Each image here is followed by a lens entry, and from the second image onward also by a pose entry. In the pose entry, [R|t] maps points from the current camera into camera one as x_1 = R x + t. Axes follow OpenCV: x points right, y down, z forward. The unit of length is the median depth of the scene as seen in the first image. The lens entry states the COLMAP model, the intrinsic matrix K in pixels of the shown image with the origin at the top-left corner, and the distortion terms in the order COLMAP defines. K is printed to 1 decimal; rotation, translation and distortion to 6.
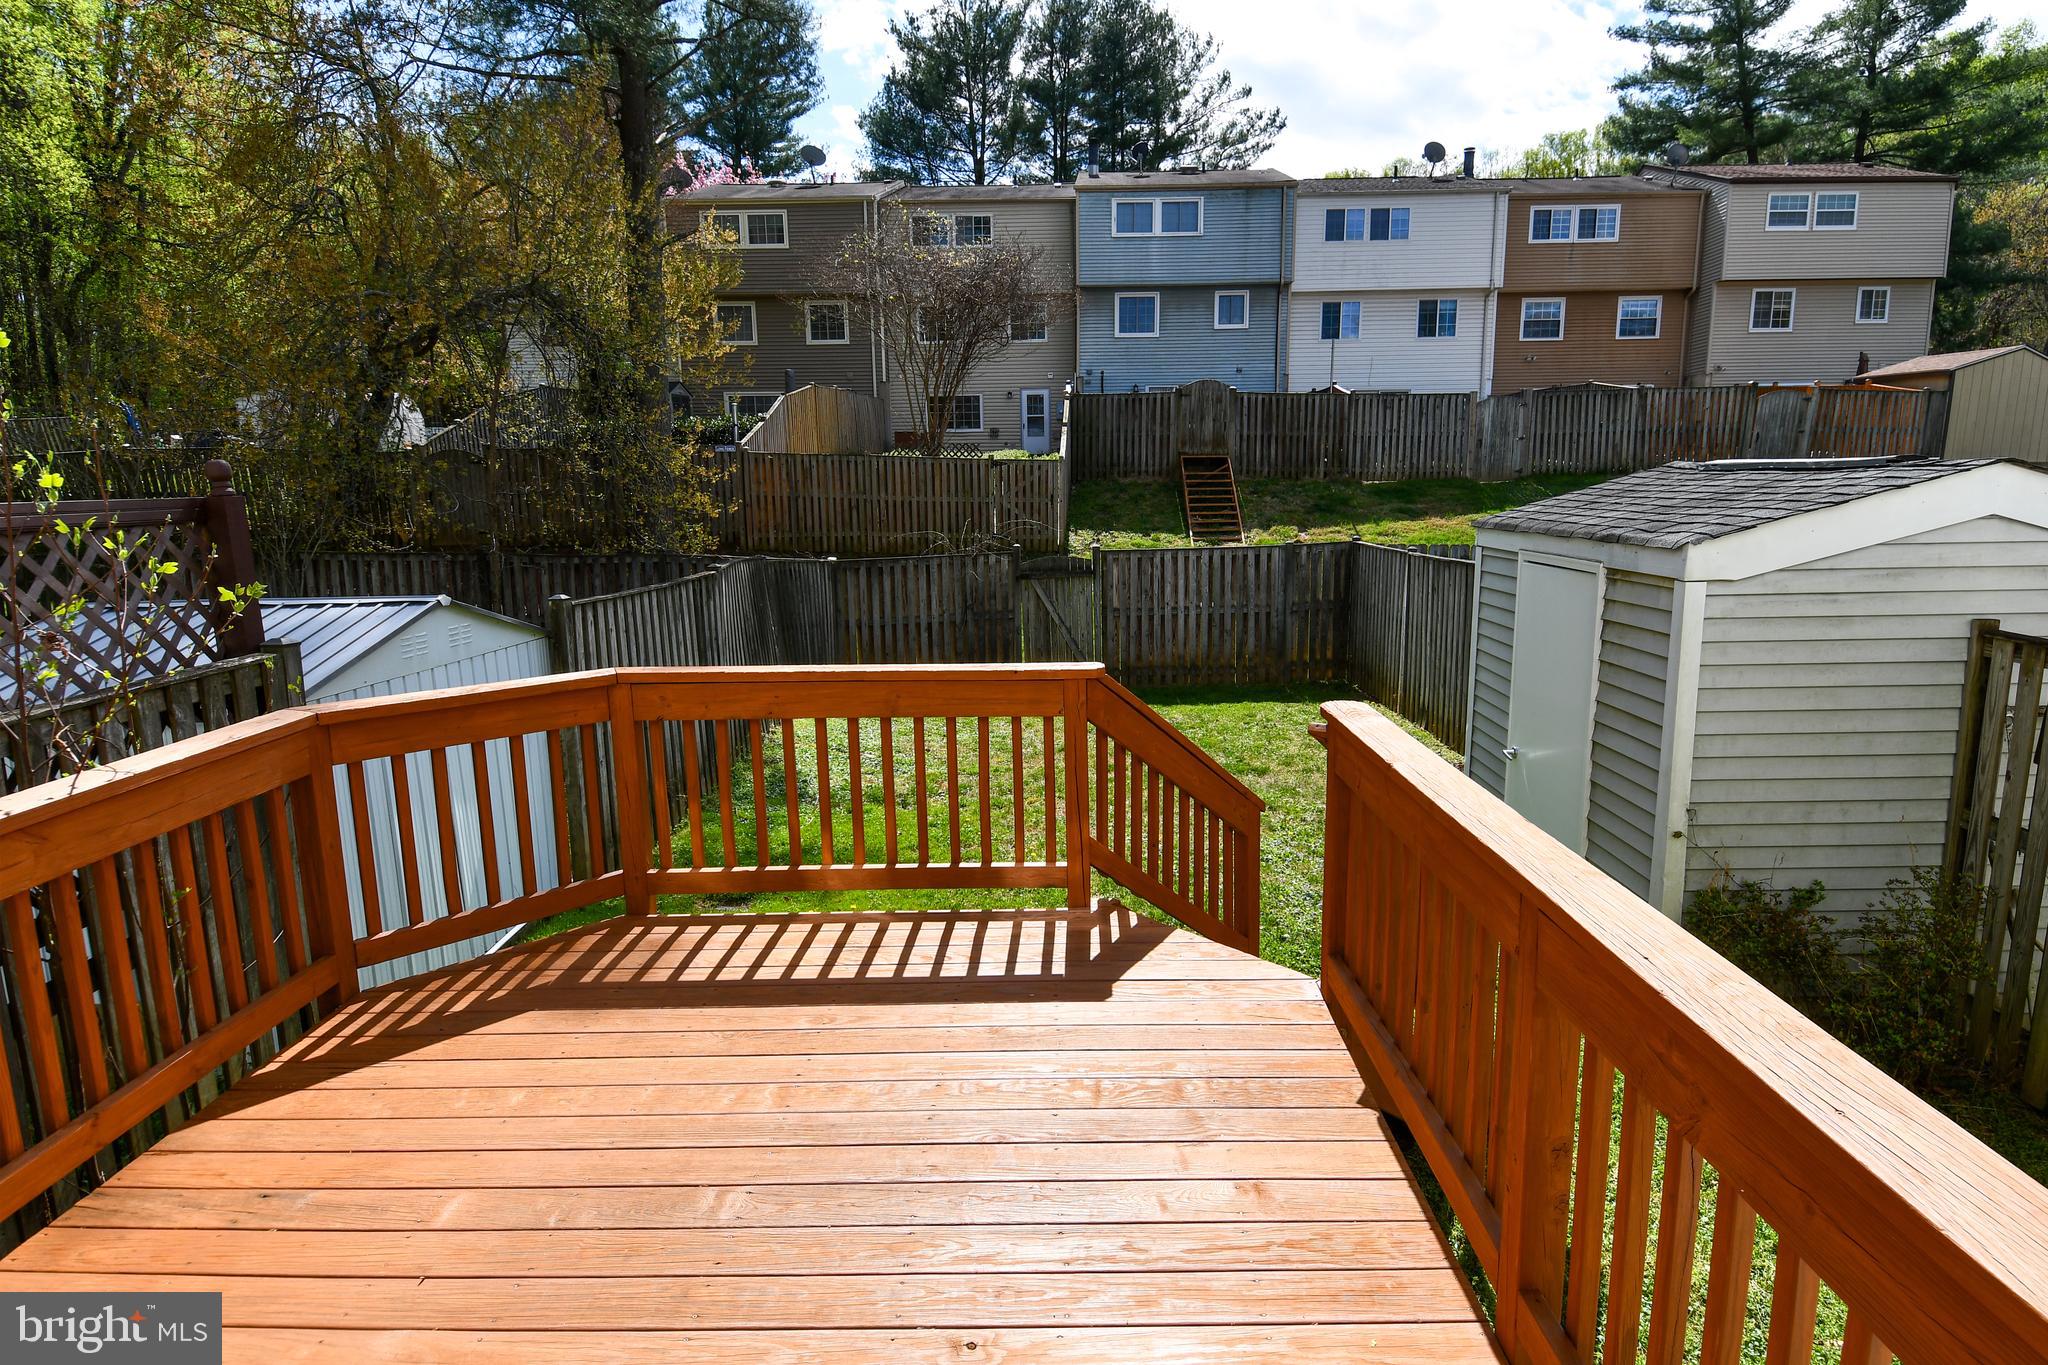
lens RADIAL K [[1118.7, 0, 1042.8], [0, 1118.7, 691.9], [0, 0, 1]] dist [0.031470, -0.024335]
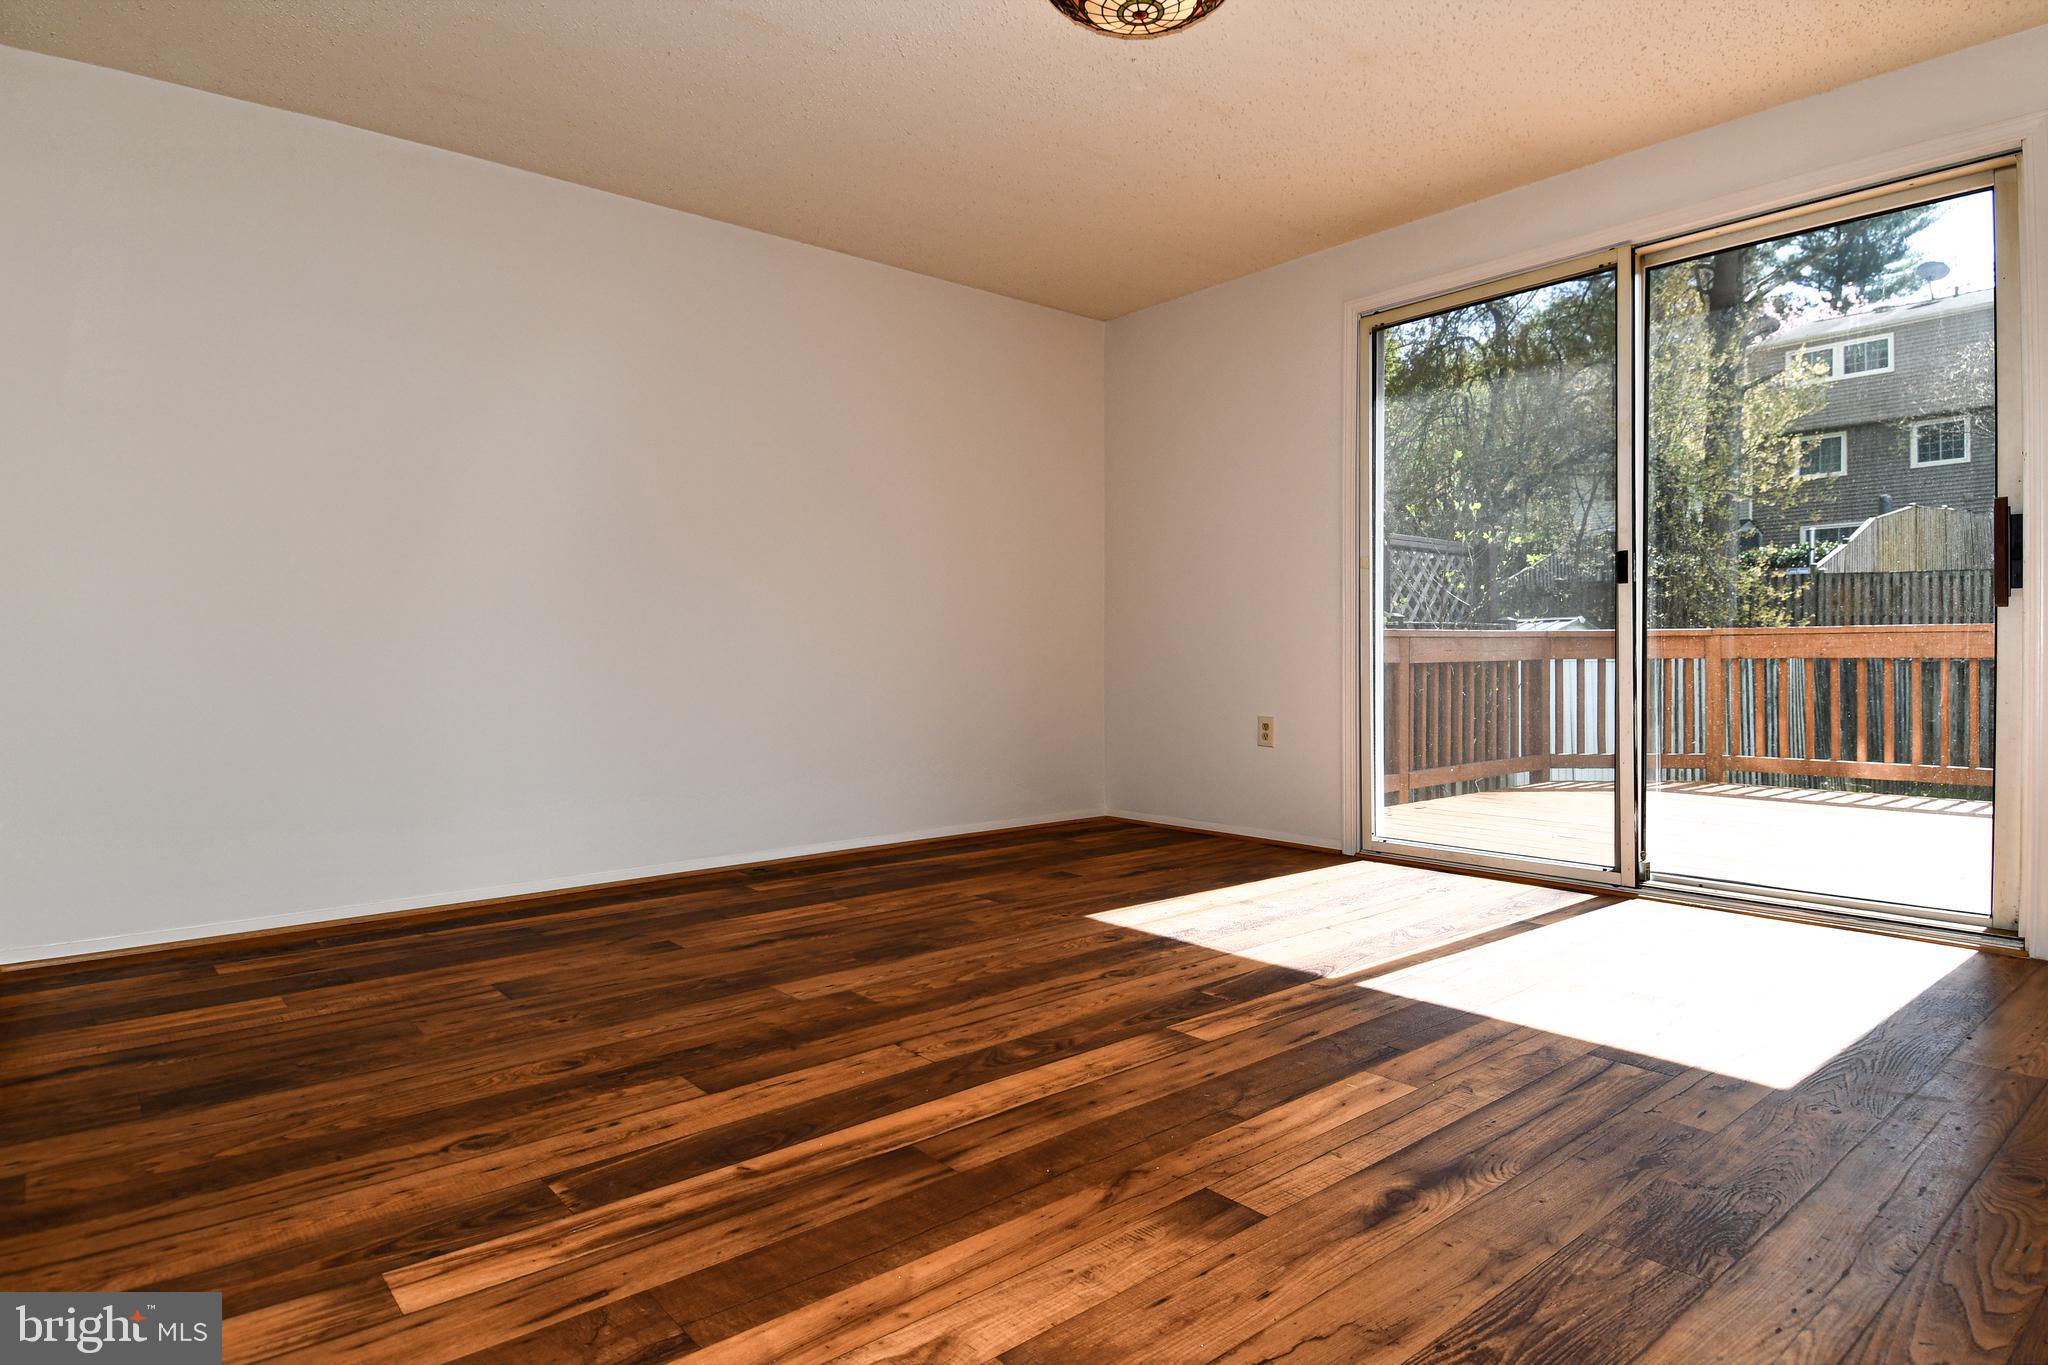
lens RADIAL K [[1118.7, 0, 1020.2], [0, 1118.7, 674.0], [0, 0, 1]] dist [0.031470, -0.024335]
pose [[0.644177, 0.020261, -0.764608, 0.034594], [-0.142075, 0.985422, -0.093586, 0.052804], [0.751566, 0.168918, 0.637664, -0.120158]]
